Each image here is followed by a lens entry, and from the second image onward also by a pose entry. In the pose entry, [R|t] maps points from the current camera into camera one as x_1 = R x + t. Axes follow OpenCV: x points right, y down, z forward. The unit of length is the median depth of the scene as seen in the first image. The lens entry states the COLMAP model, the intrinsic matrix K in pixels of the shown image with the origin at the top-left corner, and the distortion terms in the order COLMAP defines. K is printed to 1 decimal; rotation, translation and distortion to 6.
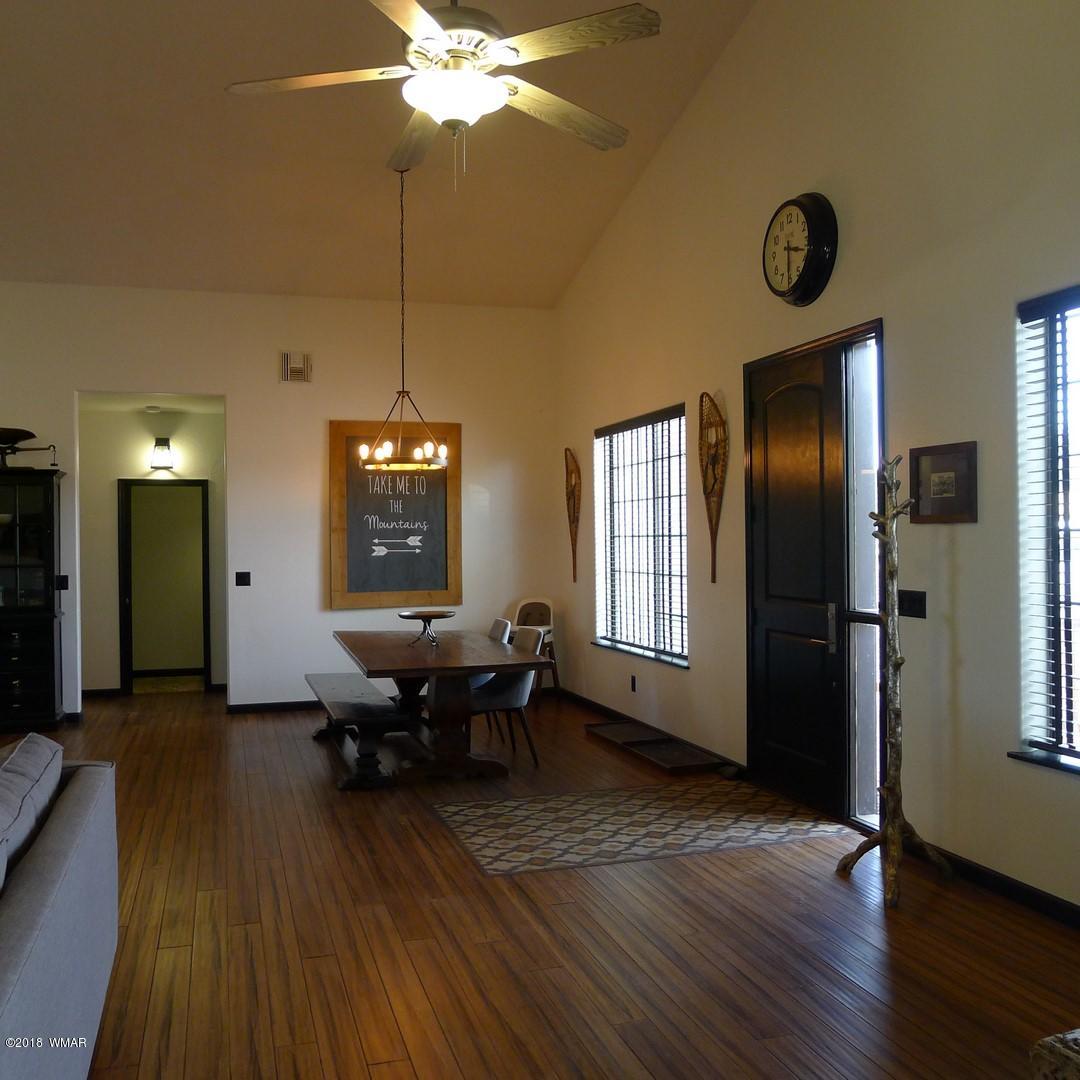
lens RADIAL K [[1033.8, 0, 536.1], [0, 1033.8, 540.7], [0, 0, 1]] dist [-0.042422, 0.001026]
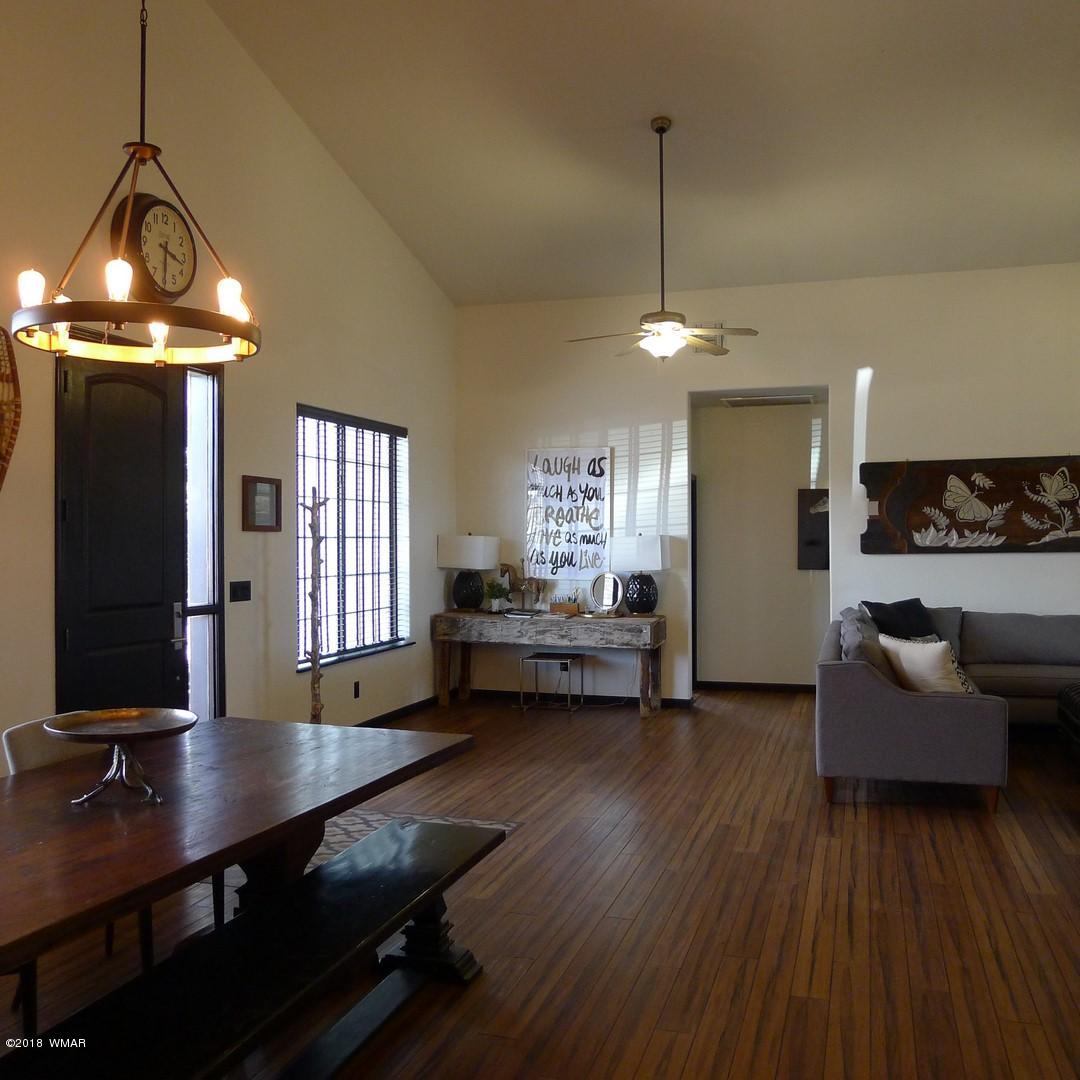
lens RADIAL K [[1033.8, 0, 536.1], [0, 1033.8, 540.7], [0, 0, 1]] dist [-0.042422, 0.001026]
pose [[-0.823887, 0.015786, 0.566534, -0.710161], [0.015523, 0.999866, -0.005285, 0.009022], [-0.566541, 0.004440, -0.824022, 1.896534]]
